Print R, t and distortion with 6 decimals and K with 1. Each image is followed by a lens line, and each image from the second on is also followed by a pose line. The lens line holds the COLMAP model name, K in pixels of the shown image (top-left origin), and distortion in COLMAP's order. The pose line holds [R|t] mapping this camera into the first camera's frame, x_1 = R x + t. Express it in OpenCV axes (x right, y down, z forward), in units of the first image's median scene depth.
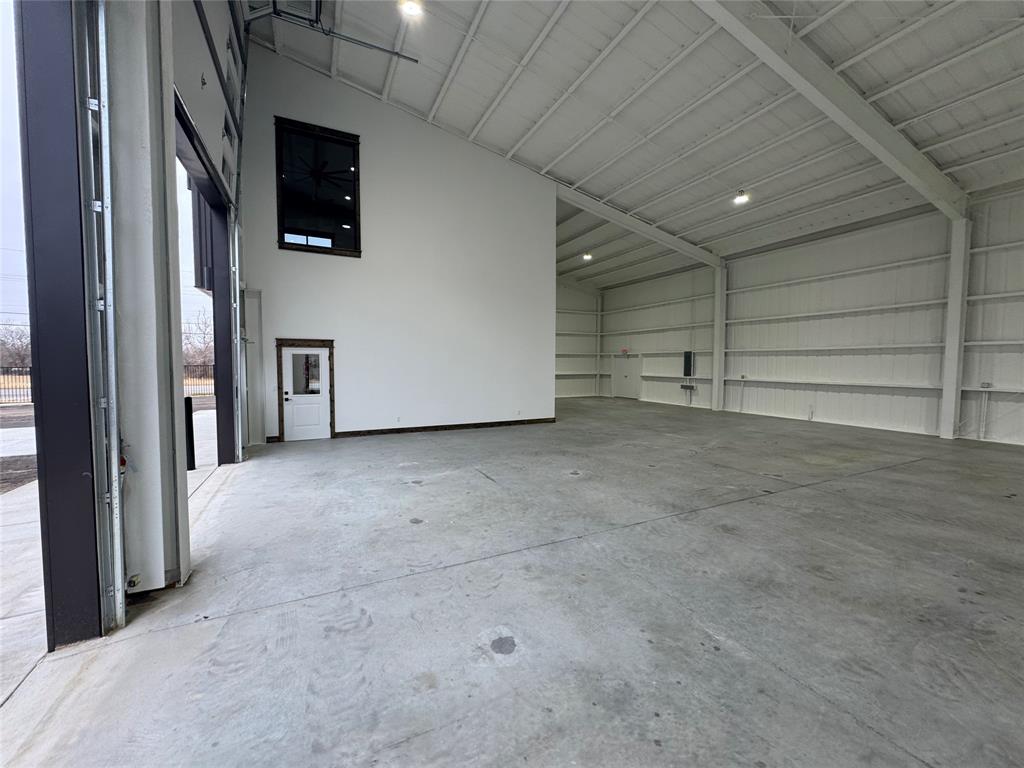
lens RADIAL K [[407.2, 0, 512.5], [0, 407.2, 382.8], [0, 0, 1]] dist [-0.001787, -0.000189]
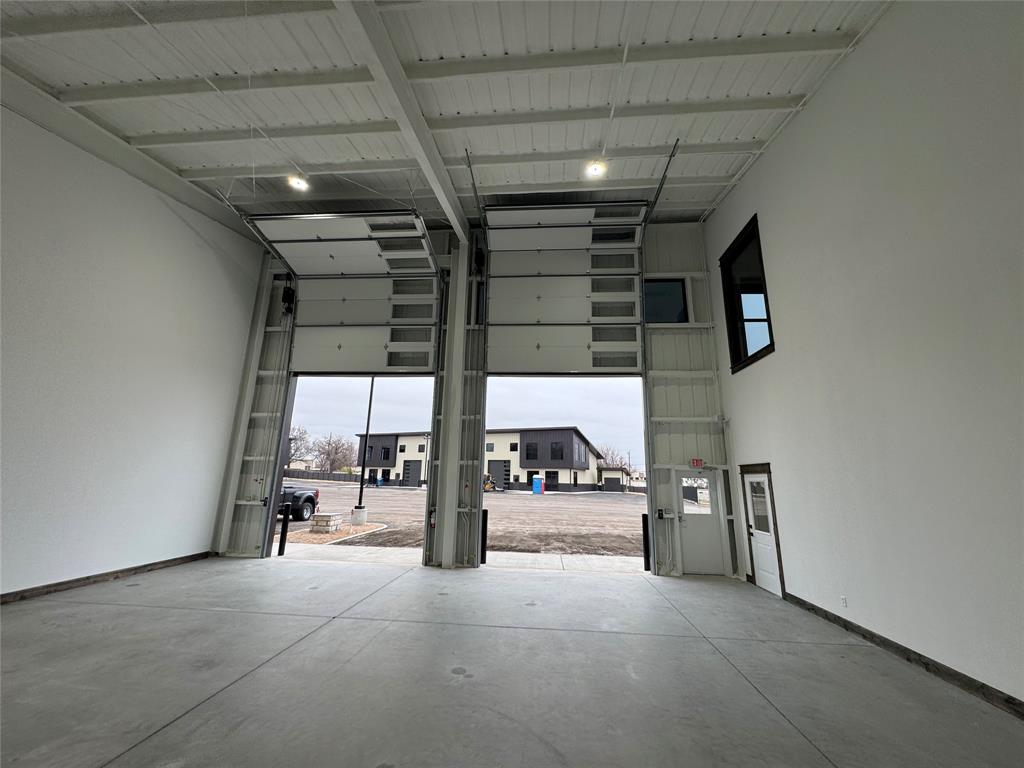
lens RADIAL K [[407.2, 0, 512.5], [0, 407.2, 382.8], [0, 0, 1]] dist [-0.001787, -0.000189]
pose [[-0.515220, -0.214125, -0.829879, 0.495882], [-0.064974, 0.975260, -0.211298, -0.056815], [0.854592, -0.054944, -0.516386, 0.969512]]
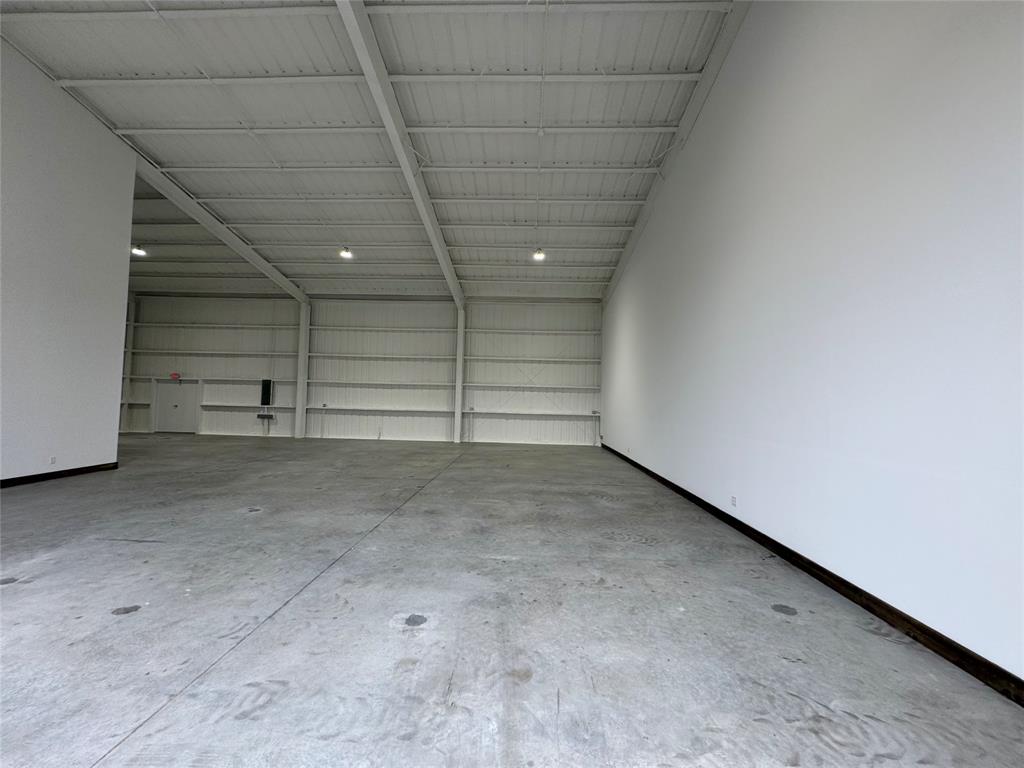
lens RADIAL K [[407.2, 0, 512.5], [0, 407.2, 382.8], [0, 0, 1]] dist [-0.001787, -0.000189]
pose [[0.470744, 0.044503, 0.881147, -0.263040], [0.021370, 0.997859, -0.061814, 0.005629], [-0.882011, 0.047929, 0.468785, 0.038735]]
